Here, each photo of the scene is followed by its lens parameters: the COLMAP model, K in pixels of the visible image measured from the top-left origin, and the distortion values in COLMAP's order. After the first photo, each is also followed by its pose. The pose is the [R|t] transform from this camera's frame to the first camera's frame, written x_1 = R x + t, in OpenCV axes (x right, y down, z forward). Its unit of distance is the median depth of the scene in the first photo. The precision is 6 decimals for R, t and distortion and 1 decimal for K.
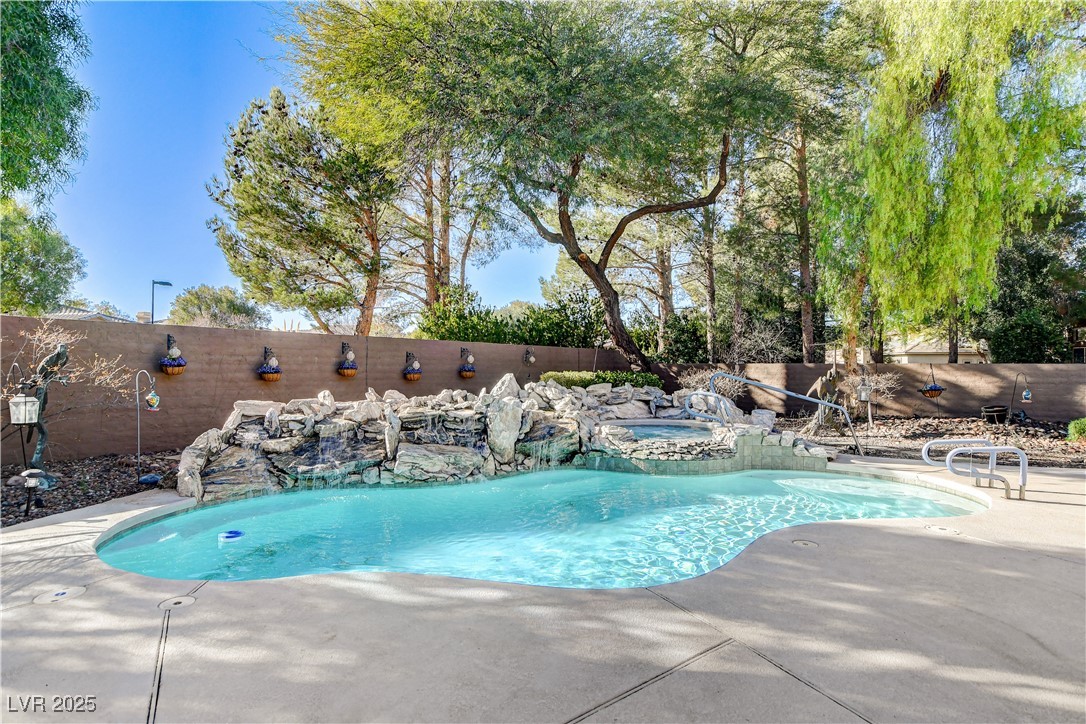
lens RADIAL K [[617.1, 0, 536.1], [0, 617.1, 364.3], [0, 0, 1]] dist [-0.000015, 0.001861]
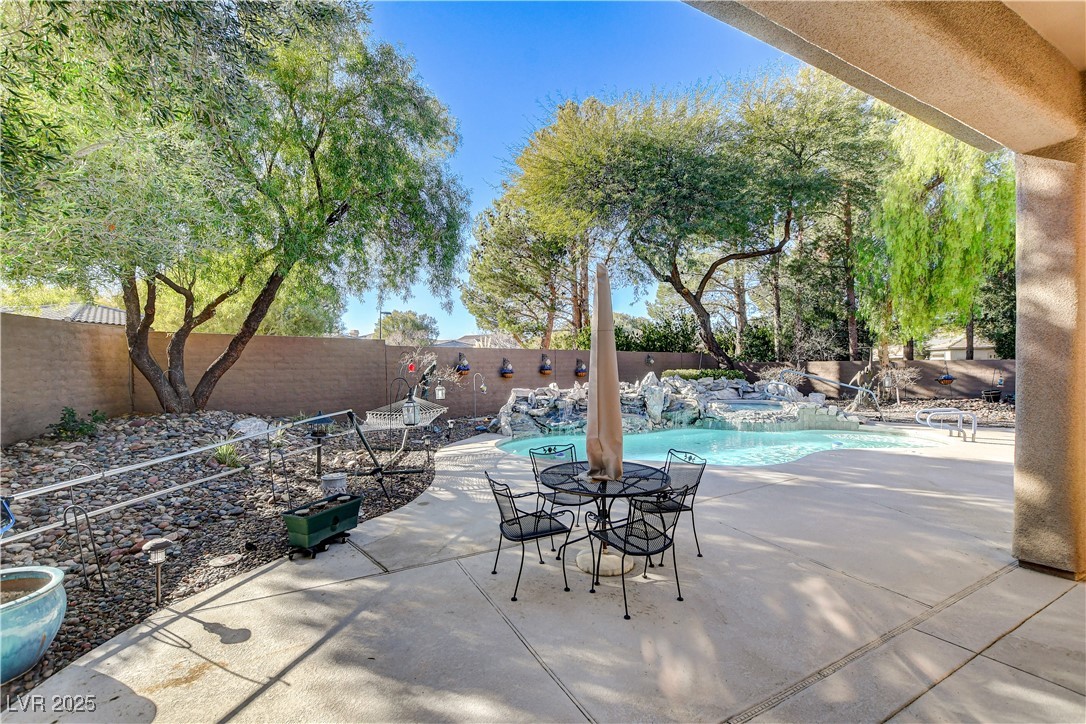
lens RADIAL K [[474.9, 0, 552.8], [0, 474.9, 366.7], [0, 0, 1]] dist [-0.016214, -0.000473]
pose [[0.986376, -0.014253, -0.163887, -0.083817], [0.015389, 0.999866, 0.005661, -0.008845], [0.163784, -0.008106, 0.986463, -0.257136]]
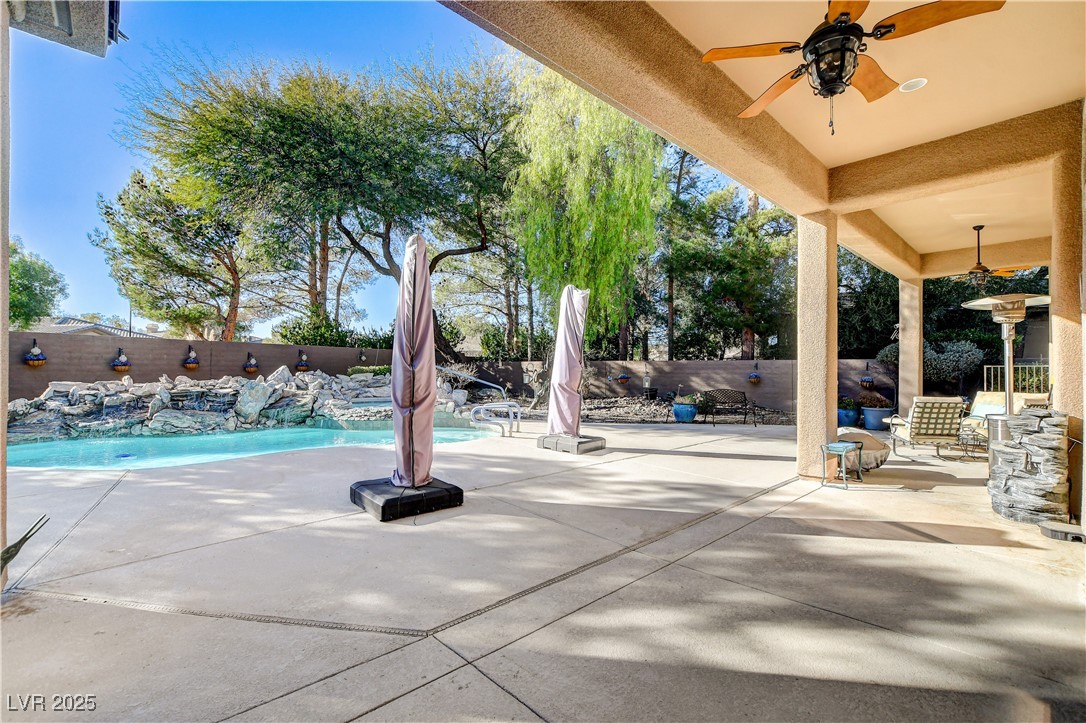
lens RADIAL K [[474.9, 0, 502.9], [0, 474.9, 376.0], [0, 0, 1]] dist [-0.016214, -0.000473]
pose [[0.997876, -0.002513, 0.065093, 0.358907], [0.001068, 0.999753, 0.022220, 0.013363], [-0.065132, -0.022103, 0.997632, -0.145350]]
